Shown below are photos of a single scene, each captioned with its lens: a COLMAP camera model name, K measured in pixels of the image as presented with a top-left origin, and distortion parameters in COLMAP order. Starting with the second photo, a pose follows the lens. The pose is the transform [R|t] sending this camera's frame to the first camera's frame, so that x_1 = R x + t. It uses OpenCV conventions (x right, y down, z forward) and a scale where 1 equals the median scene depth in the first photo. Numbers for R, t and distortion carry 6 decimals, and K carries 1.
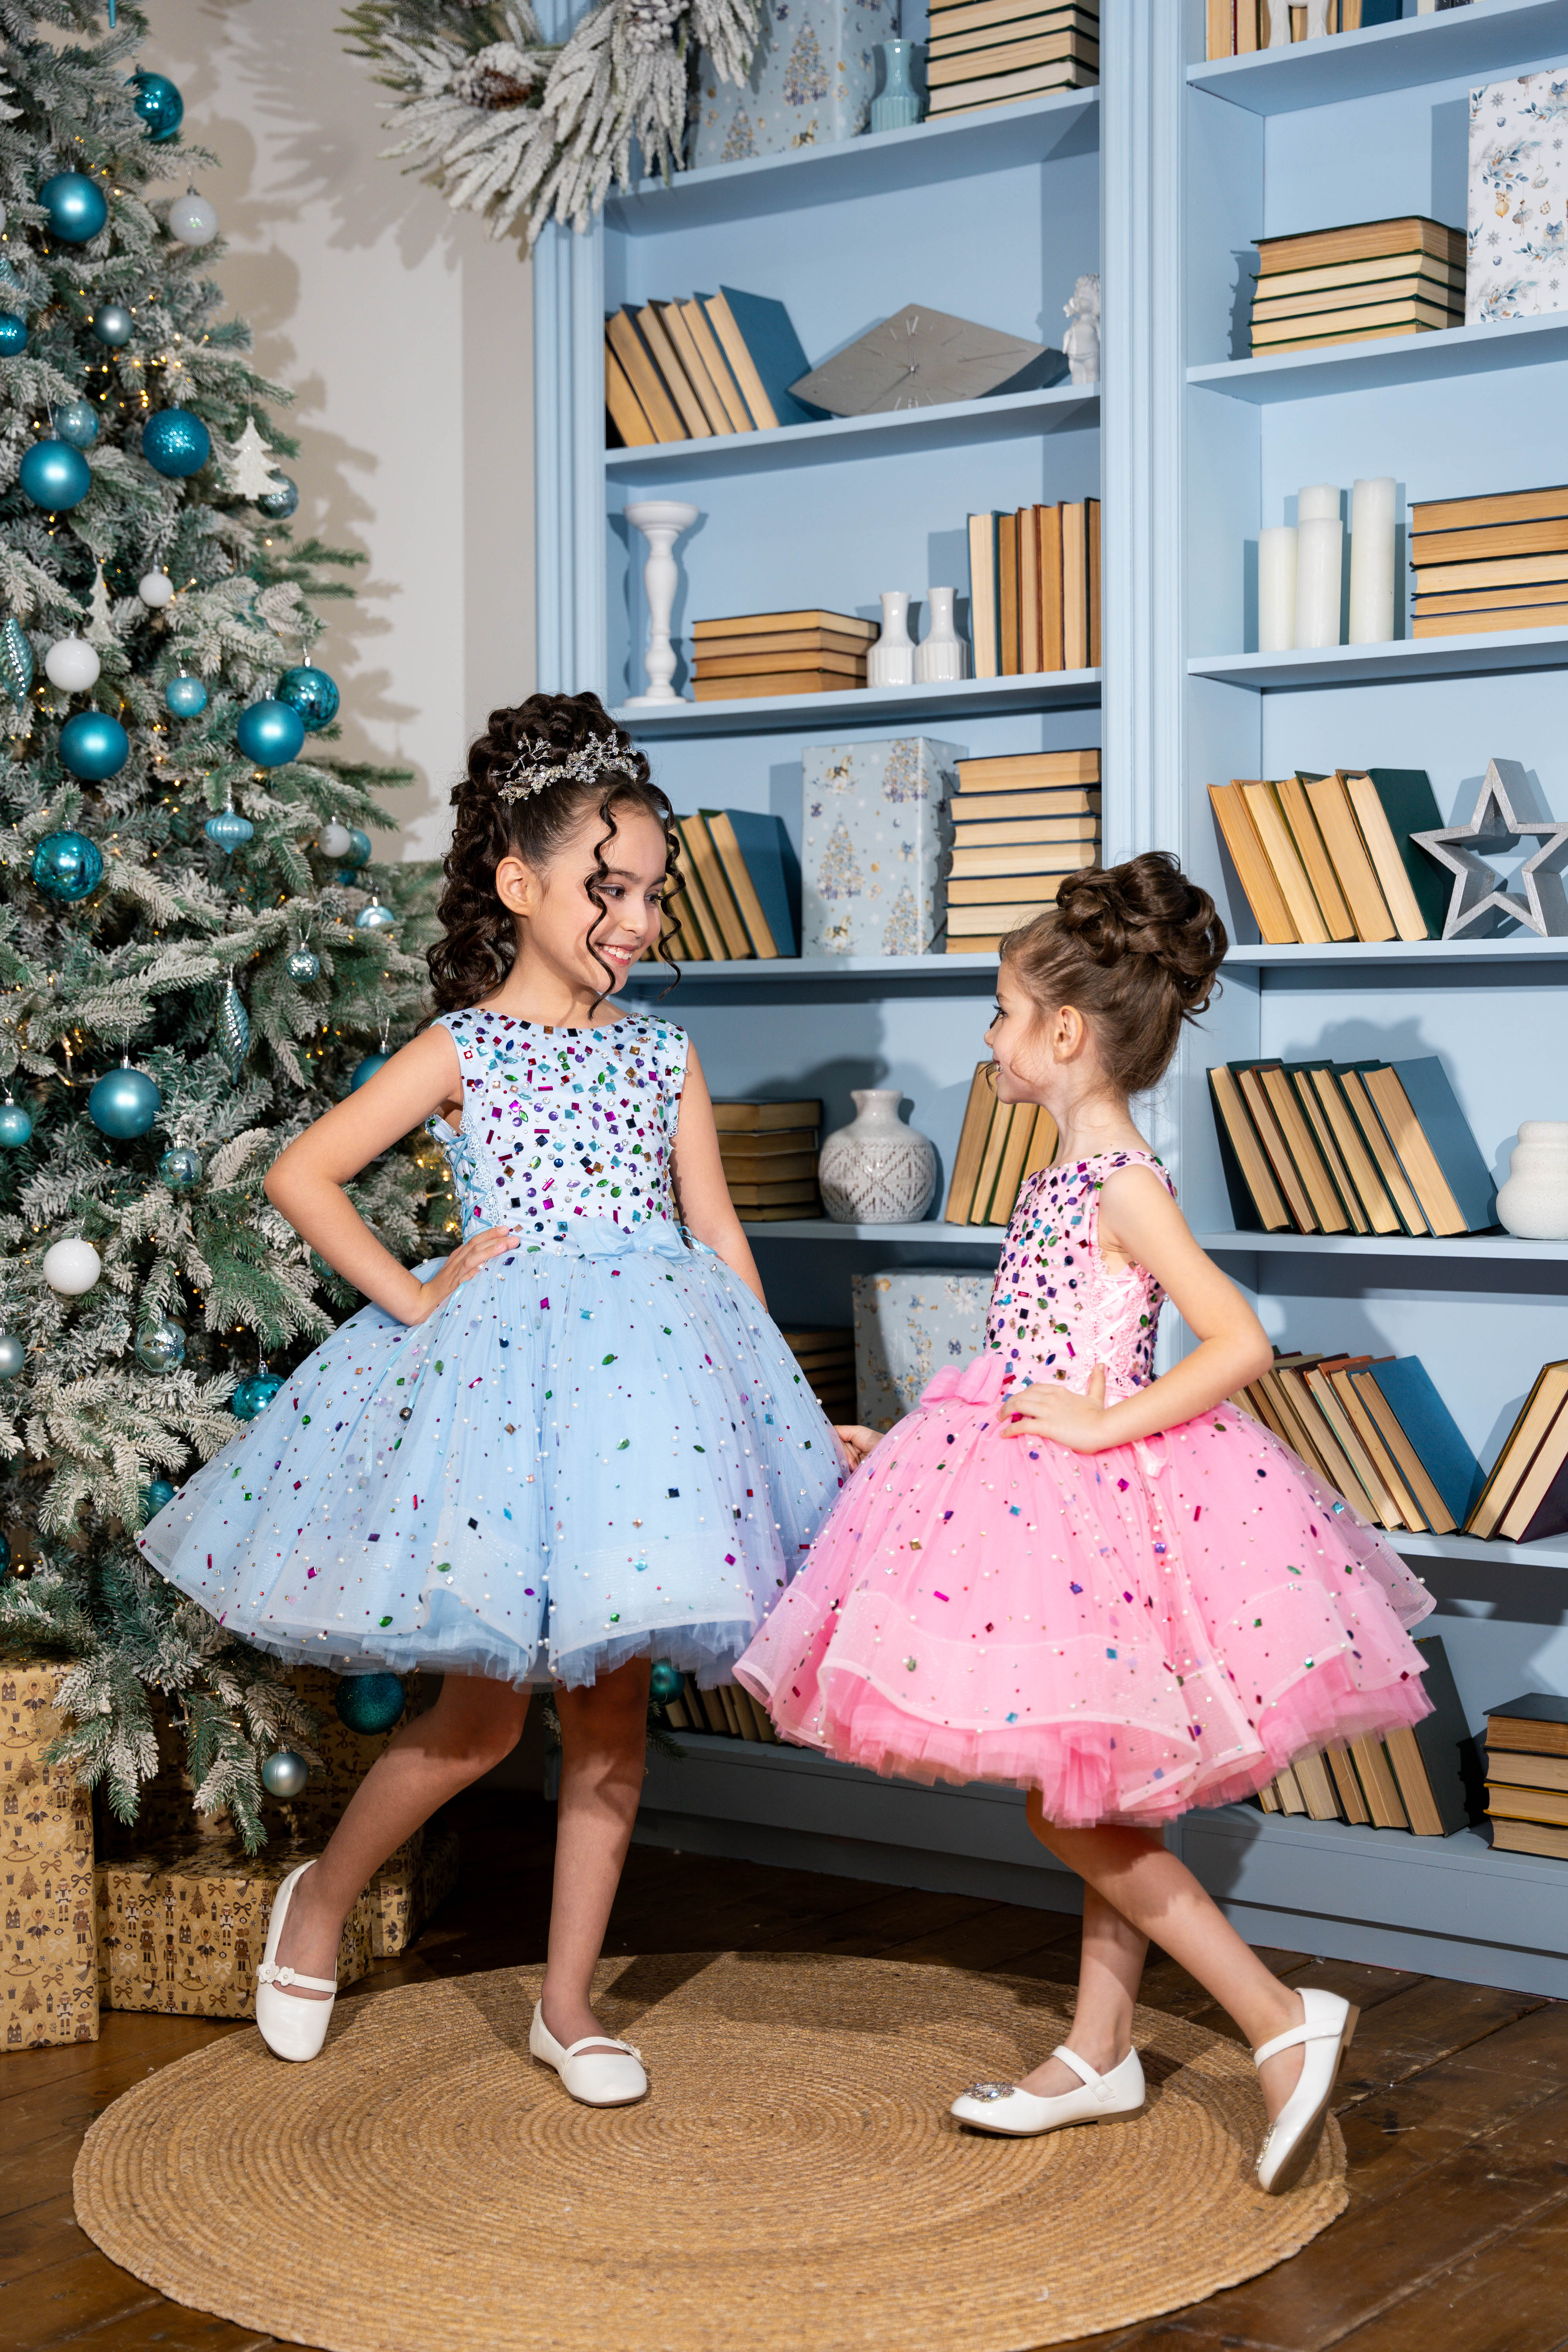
lens RADIAL K [[3407.7, 0, 797.7], [0, 3407.7, 1173.3], [0, 0, 1]] dist [0.081044, 0.383791]
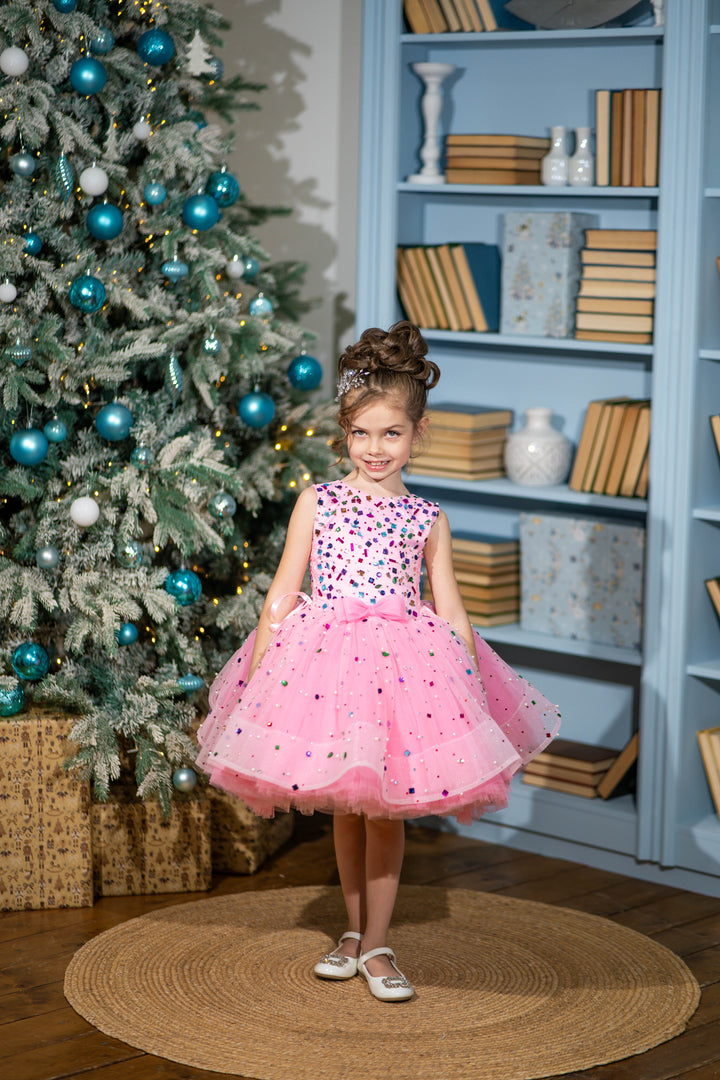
lens RADIAL K [[2614.6, 0, 357.4], [0, 2614.6, 548.1], [0, 0, 1]] dist [0.038336, -0.772443]
pose [[0.990158, 0.042901, -0.133213, 0.120435], [-0.028192, 0.993487, 0.110400, -0.106167], [0.137082, -0.105557, 0.984919, -0.374669]]
